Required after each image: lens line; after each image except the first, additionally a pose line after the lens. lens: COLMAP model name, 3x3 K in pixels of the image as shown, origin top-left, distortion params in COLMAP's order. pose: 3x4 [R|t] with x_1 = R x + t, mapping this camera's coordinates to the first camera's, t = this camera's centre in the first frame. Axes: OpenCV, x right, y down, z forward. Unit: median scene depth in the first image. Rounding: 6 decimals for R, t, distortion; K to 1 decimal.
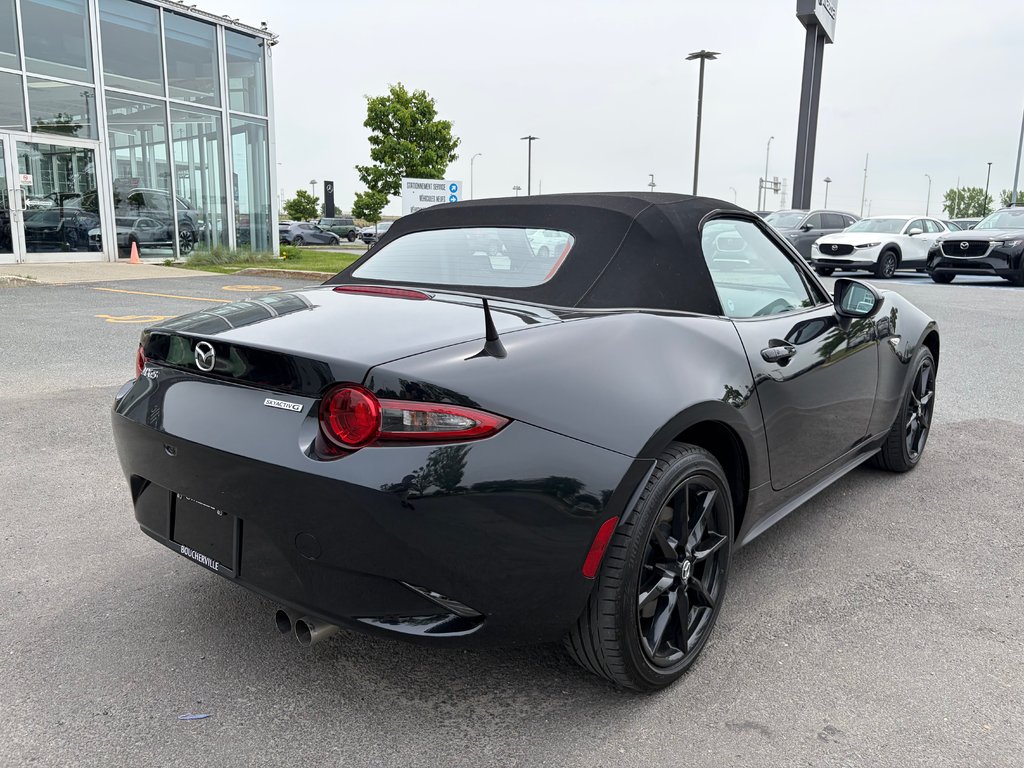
lens RADIAL K [[793.0, 0, 504.9], [0, 793.0, 373.6], [0, 0, 1]] dist [0.019189, 0.008483]
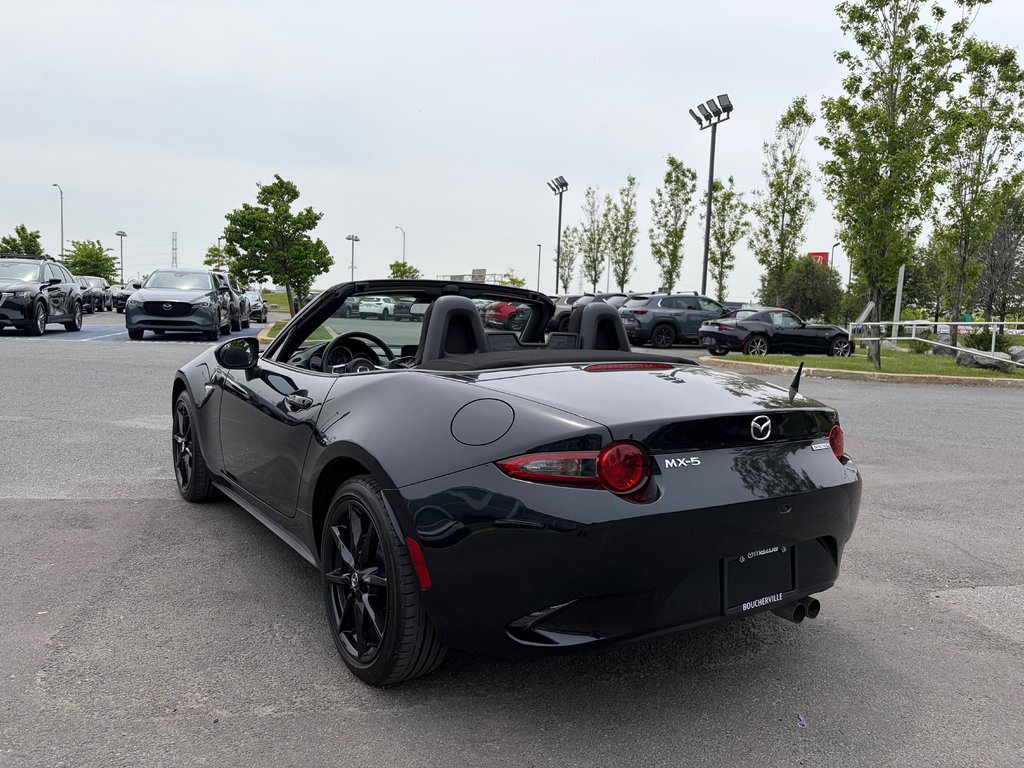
lens RADIAL K [[798.3, 0, 504.3], [0, 798.3, 379.8], [0, 0, 1]] dist [0.023089, -0.000829]
pose [[0.262909, -0.082164, 0.961316, -0.200106], [0.127242, 0.990617, 0.049869, -0.025062], [-0.956393, 0.109209, 0.270897, 0.128286]]
